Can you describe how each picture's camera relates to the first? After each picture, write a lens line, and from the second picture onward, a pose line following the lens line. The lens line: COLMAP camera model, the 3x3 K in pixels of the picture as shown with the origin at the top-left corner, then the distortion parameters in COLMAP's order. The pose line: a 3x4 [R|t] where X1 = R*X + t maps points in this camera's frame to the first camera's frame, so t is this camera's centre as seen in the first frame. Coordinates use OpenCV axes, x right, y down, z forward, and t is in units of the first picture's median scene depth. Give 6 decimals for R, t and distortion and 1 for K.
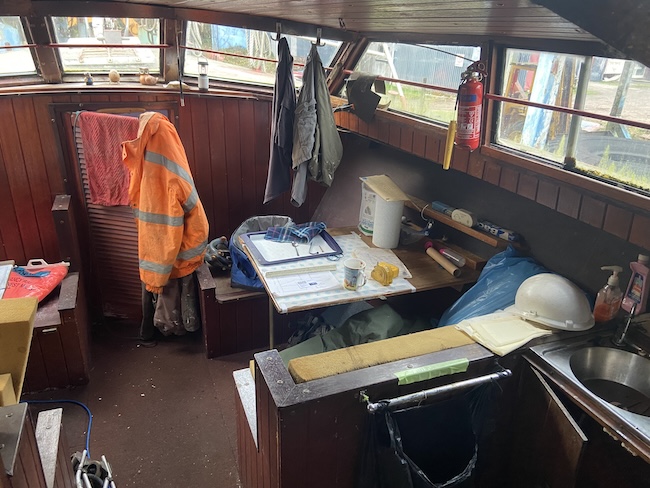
lens RADIAL K [[487.0, 0, 325.0], [0, 487.0, 244.0], [0, 0, 1]] dist [0.109569, -0.152275]
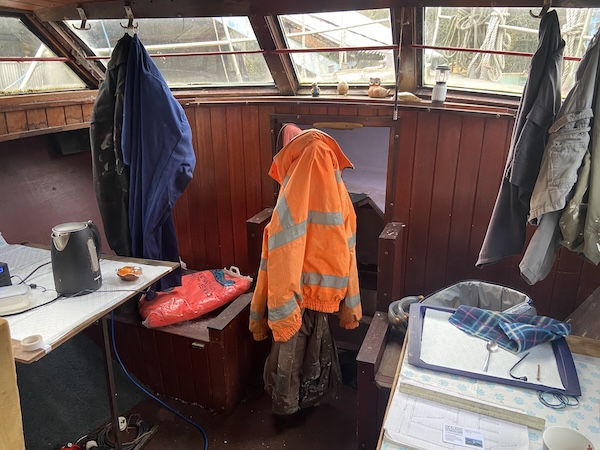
lens RADIAL K [[449.5, 0, 300.0], [0, 449.5, 225.0], [0, 0, 1]] dist [0.109569, -0.152275]
pose [[0.741738, 0.177427, -0.646796, 0.090280], [-0.248541, 0.968428, -0.019368, -0.068846], [0.622938, 0.175121, 0.762417, 0.392726]]
